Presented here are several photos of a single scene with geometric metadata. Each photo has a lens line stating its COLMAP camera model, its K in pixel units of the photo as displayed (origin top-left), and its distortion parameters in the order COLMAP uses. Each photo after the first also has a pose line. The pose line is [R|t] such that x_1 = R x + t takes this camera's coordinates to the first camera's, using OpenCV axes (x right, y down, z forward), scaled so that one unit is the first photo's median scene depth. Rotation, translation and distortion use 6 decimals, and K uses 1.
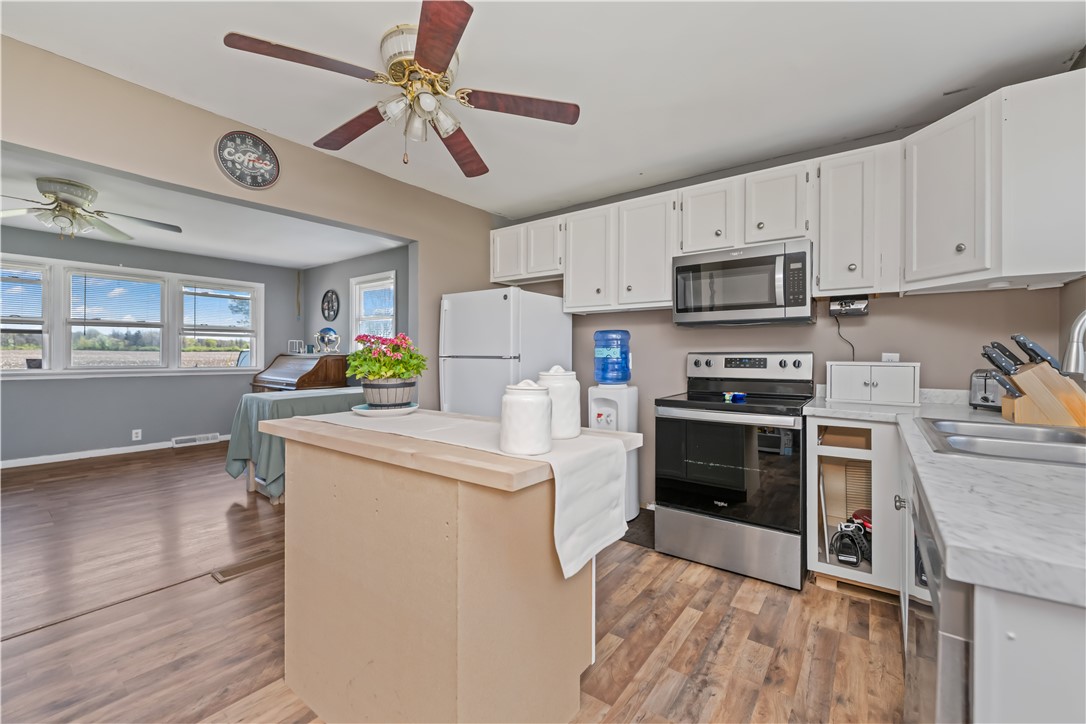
lens RADIAL K [[441.5, 0, 553.0], [0, 441.5, 355.5], [0, 0, 1]] dist [-0.000607, 0.000340]
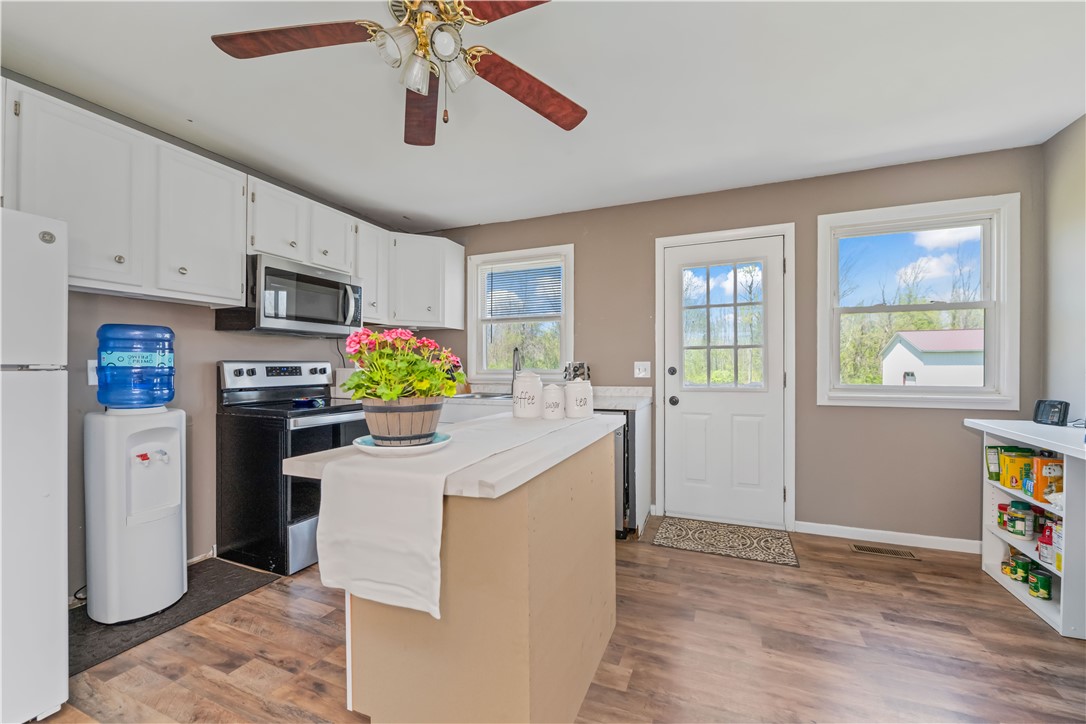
lens RADIAL K [[441.5, 0, 544.2], [0, 441.5, 367.4], [0, 0, 1]] dist [-0.000607, 0.000340]
pose [[-0.222688, -0.006346, 0.974869, -0.780602], [-0.003169, 0.999978, 0.005786, -0.000110], [-0.974885, -0.001801, -0.222703, 0.682035]]
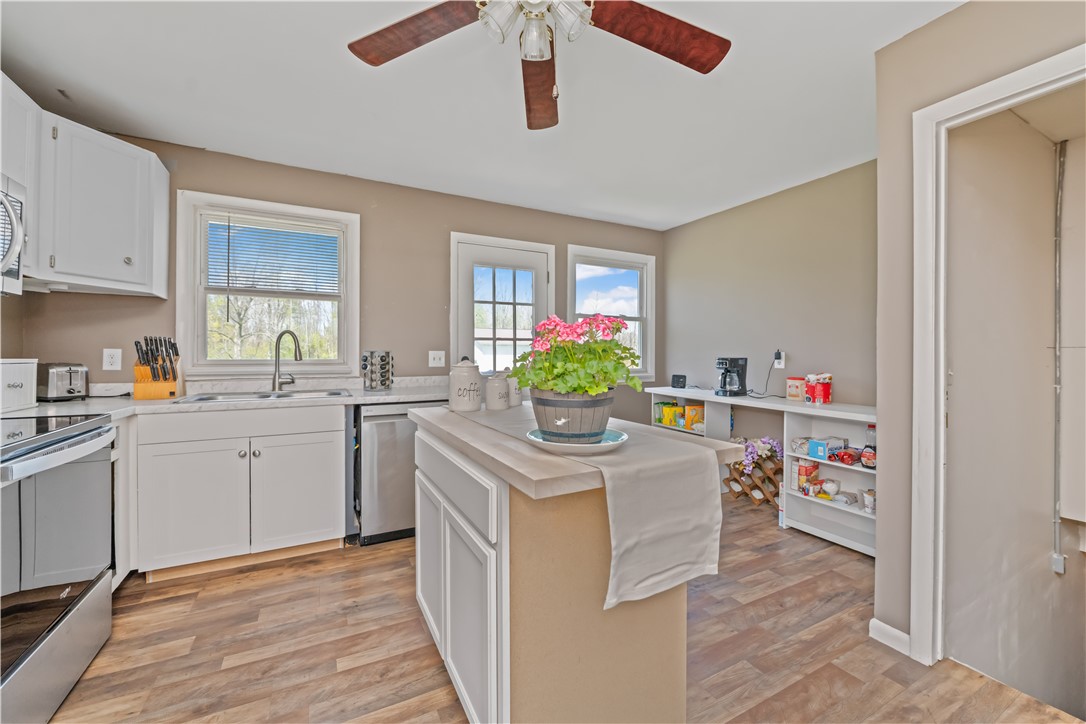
lens RADIAL K [[441.5, 0, 538.2], [0, 441.5, 358.4], [0, 0, 1]] dist [-0.000607, 0.000340]
pose [[-0.895390, -0.010510, 0.445160, -0.434318], [-0.007700, 0.999937, 0.008120, -0.001621], [-0.445217, 0.003843, -0.895414, 1.136808]]
